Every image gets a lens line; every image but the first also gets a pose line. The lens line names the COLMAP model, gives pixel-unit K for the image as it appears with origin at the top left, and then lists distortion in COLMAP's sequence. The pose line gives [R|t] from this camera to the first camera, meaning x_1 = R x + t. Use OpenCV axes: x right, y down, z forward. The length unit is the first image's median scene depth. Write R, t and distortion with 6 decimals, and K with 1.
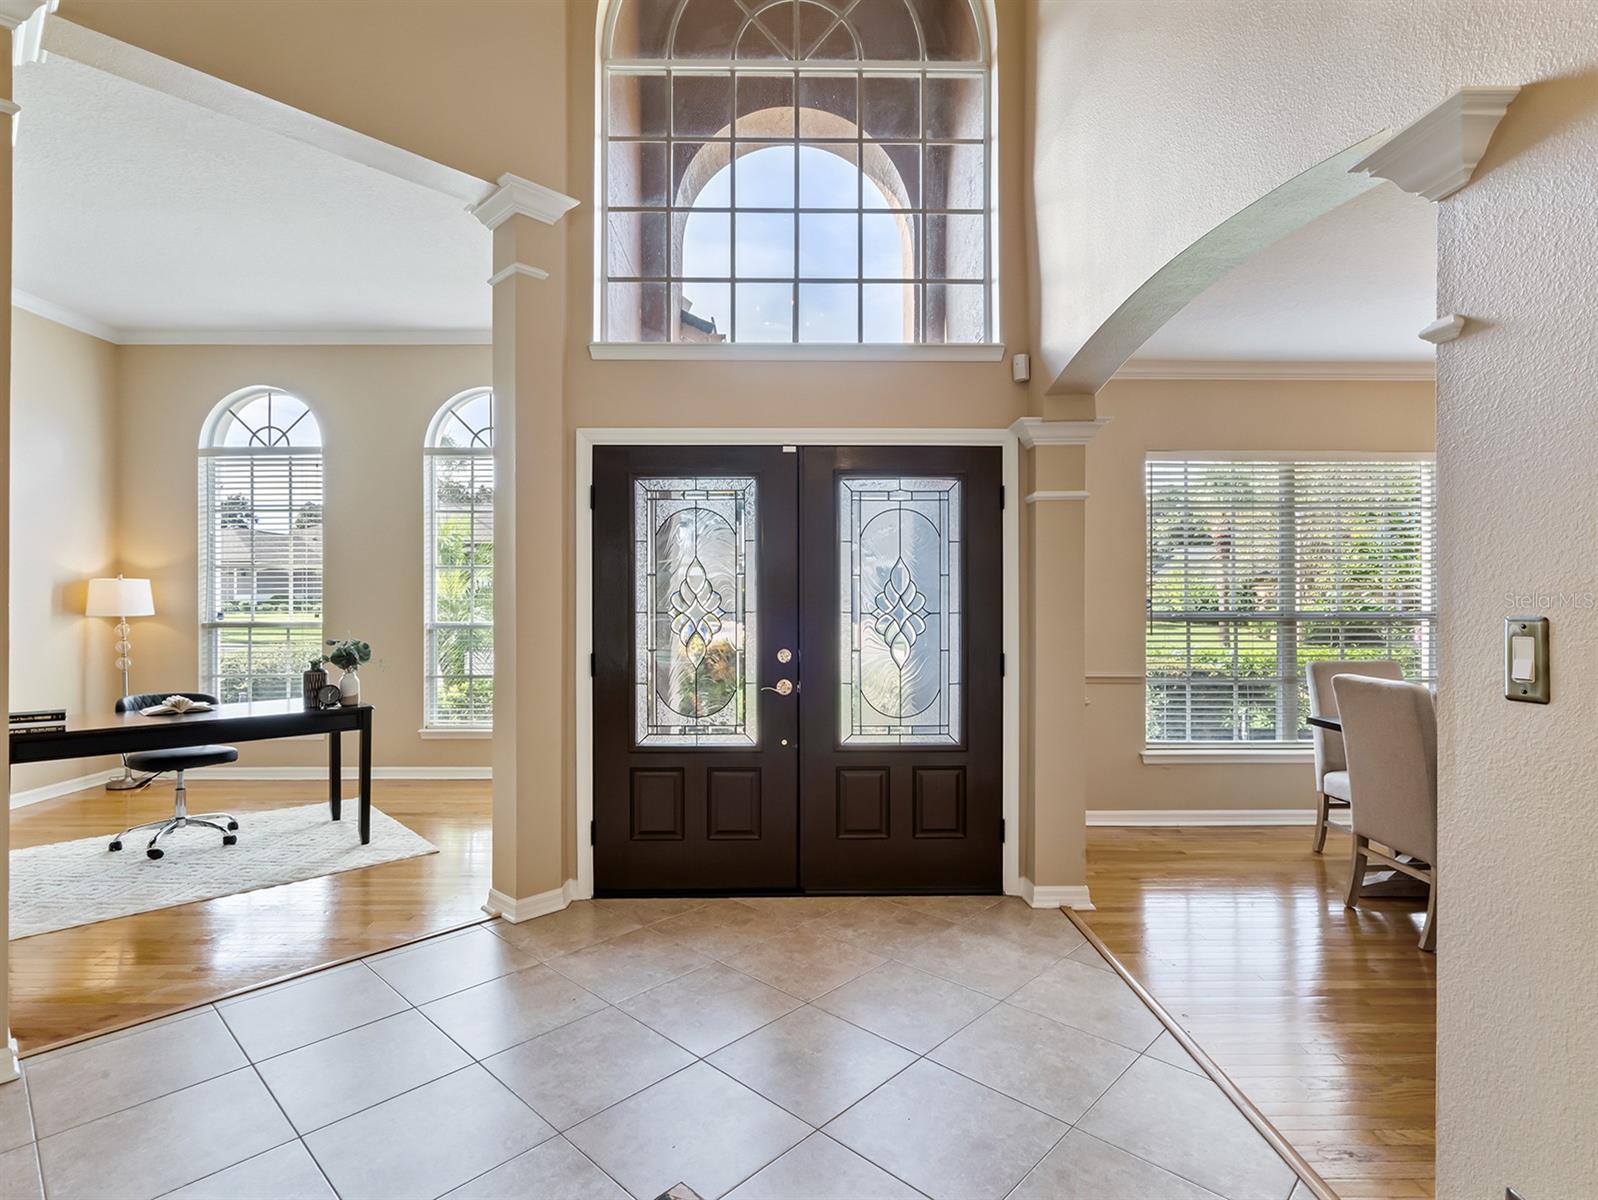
lens RADIAL K [[821.7, 0, 793.7], [0, 821.7, 590.6], [0, 0, 1]] dist [-0.022922, 0.000253]
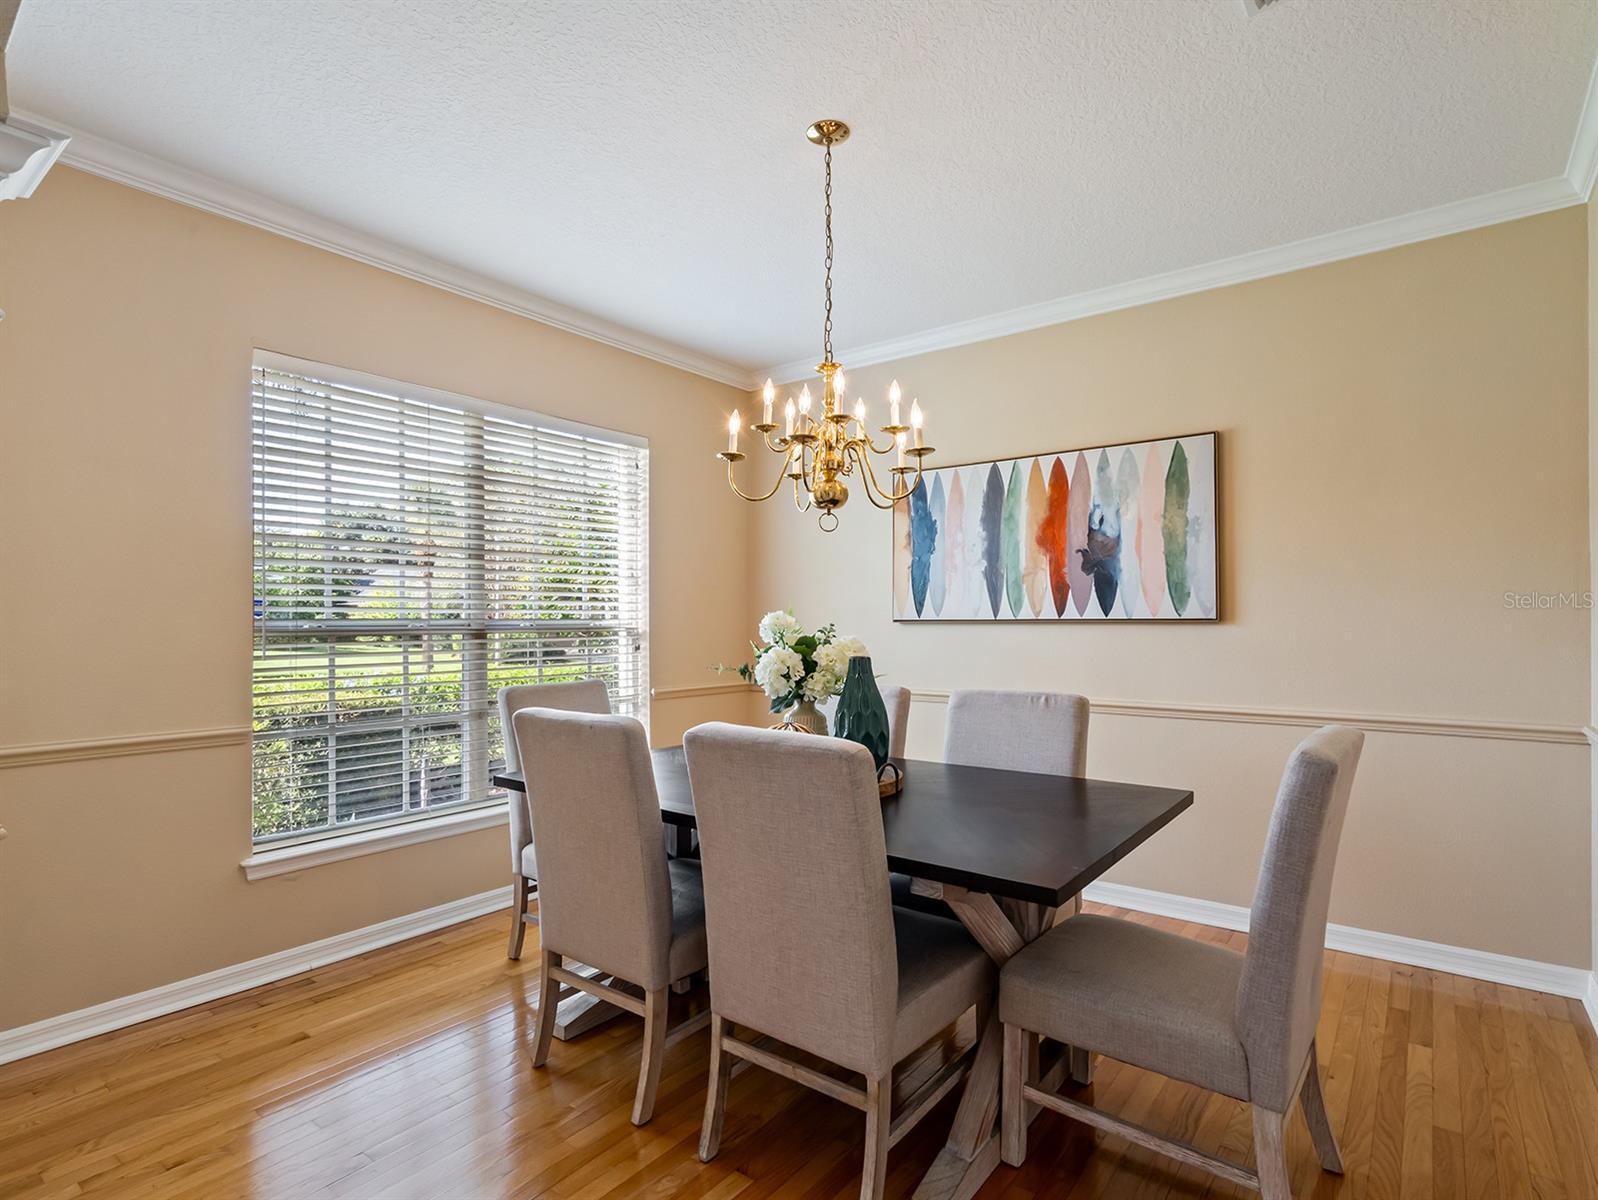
lens RADIAL K [[821.7, 0, 798.0], [0, 821.7, 604.6], [0, 0, 1]] dist [-0.022922, 0.000253]
pose [[0.615858, 0.006974, 0.787826, 0.203457], [0.000436, 0.999958, -0.009192, 0.018266], [-0.787857, 0.006005, 0.615829, 0.316584]]
